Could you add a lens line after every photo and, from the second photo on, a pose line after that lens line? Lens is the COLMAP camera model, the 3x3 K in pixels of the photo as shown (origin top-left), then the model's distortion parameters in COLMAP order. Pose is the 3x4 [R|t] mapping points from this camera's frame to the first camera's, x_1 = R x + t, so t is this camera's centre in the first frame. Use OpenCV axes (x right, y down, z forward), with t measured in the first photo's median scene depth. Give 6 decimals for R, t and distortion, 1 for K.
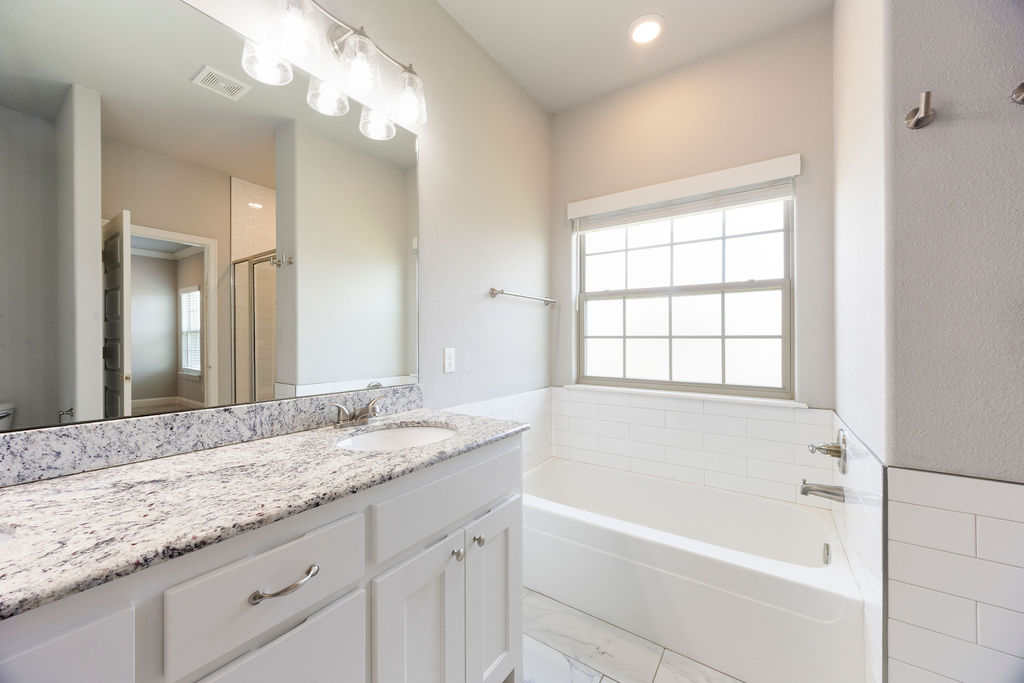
lens RADIAL K [[389.8, 0, 514.2], [0, 389.8, 346.3], [0, 0, 1]] dist [-0.003966, 0.000049]
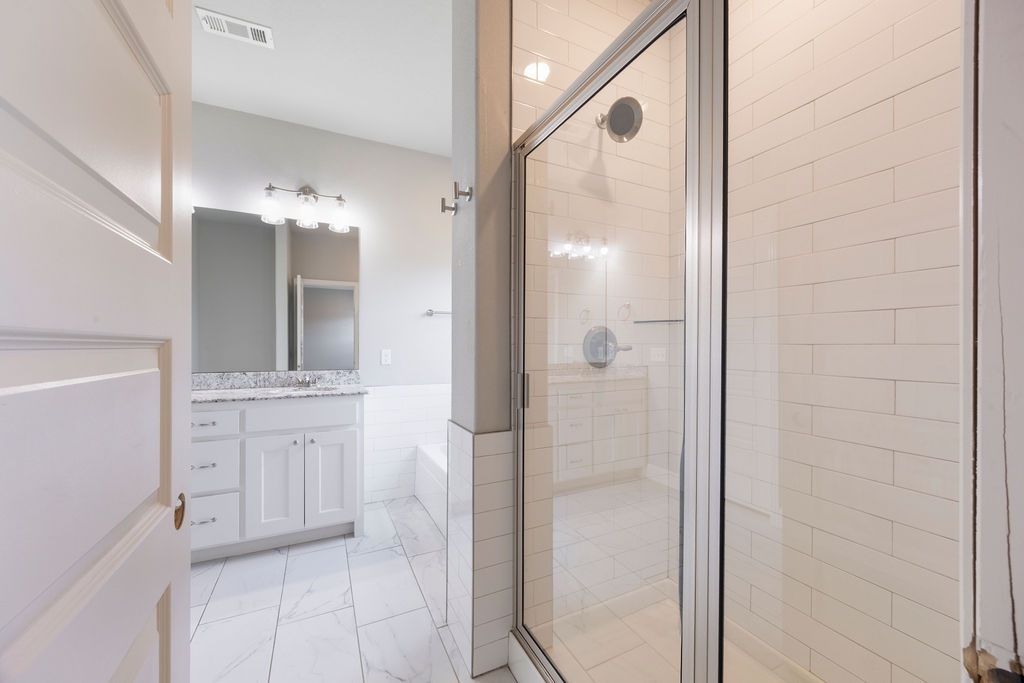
lens RADIAL K [[389.8, 0, 505.8], [0, 389.8, 348.8], [0, 0, 1]] dist [-0.003966, 0.000049]
pose [[0.871155, 0.001929, -0.491005, 1.638029], [-0.007347, 0.999932, -0.009107, 0.018239], [0.490954, 0.011541, 0.871109, -0.267101]]
